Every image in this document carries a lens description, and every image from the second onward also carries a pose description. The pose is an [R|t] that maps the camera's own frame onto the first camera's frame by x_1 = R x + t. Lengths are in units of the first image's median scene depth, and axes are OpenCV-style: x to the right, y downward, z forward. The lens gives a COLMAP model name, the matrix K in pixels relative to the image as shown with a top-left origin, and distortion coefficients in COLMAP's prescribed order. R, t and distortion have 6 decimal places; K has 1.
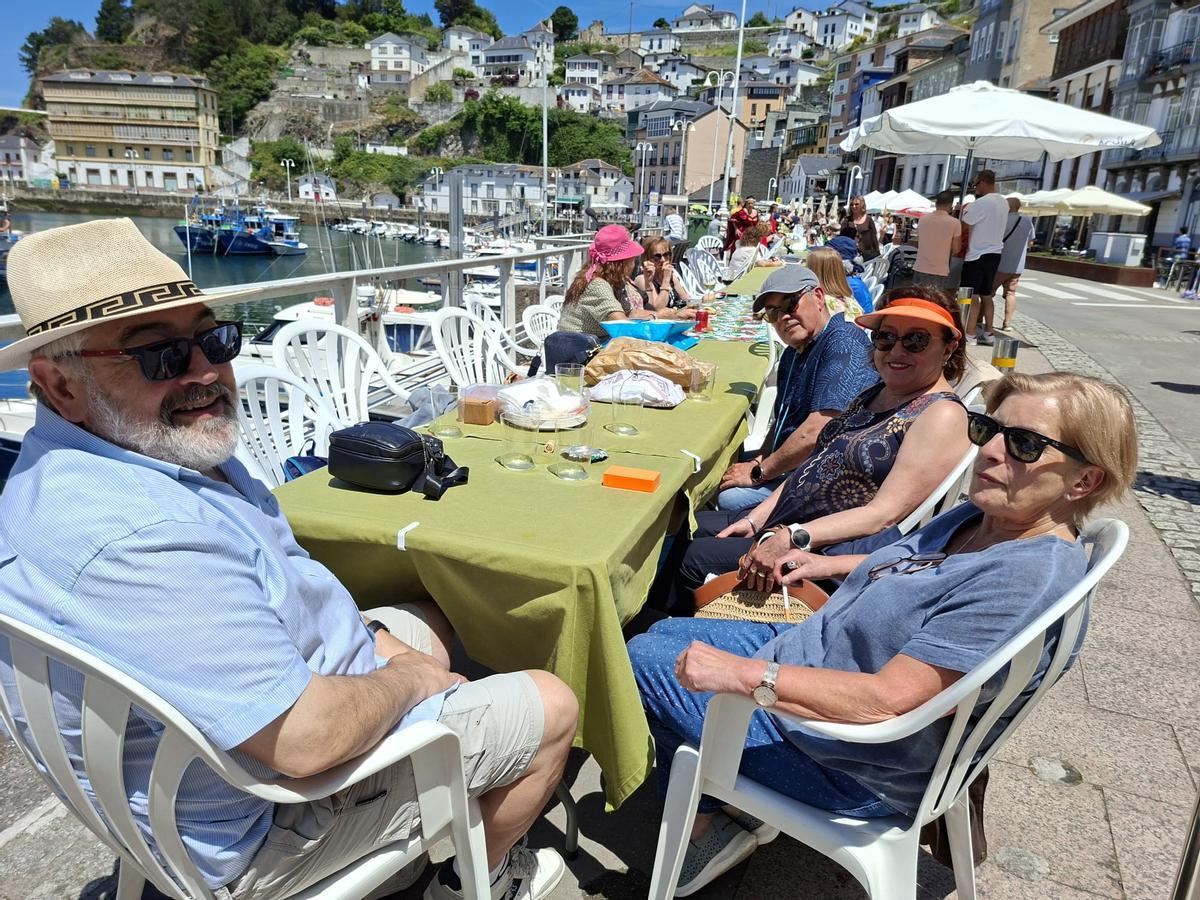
lens RADIAL K [[840.7, 0, 601.7], [0, 840.7, 457.0], [0, 0, 1]] dist [0.049766, -0.055585]
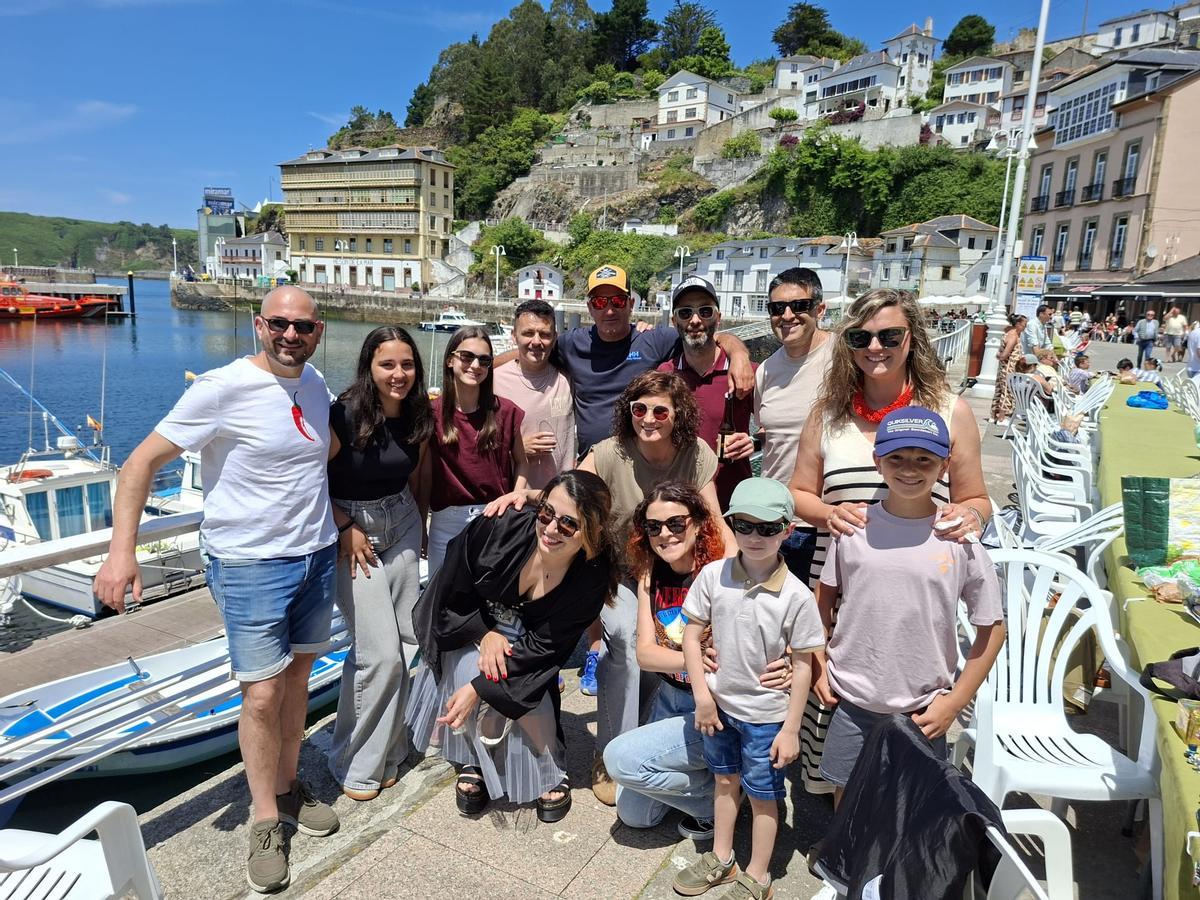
lens RADIAL K [[844.9, 0, 594.5], [0, 844.9, 451.1], [0, 0, 1]] dist [0.134749, -0.178303]
pose [[0.879481, 0.076906, -0.469679, 0.049081], [-0.135205, 0.986571, -0.091632, -0.112391], [0.456324, 0.144092, 0.878069, 0.389315]]
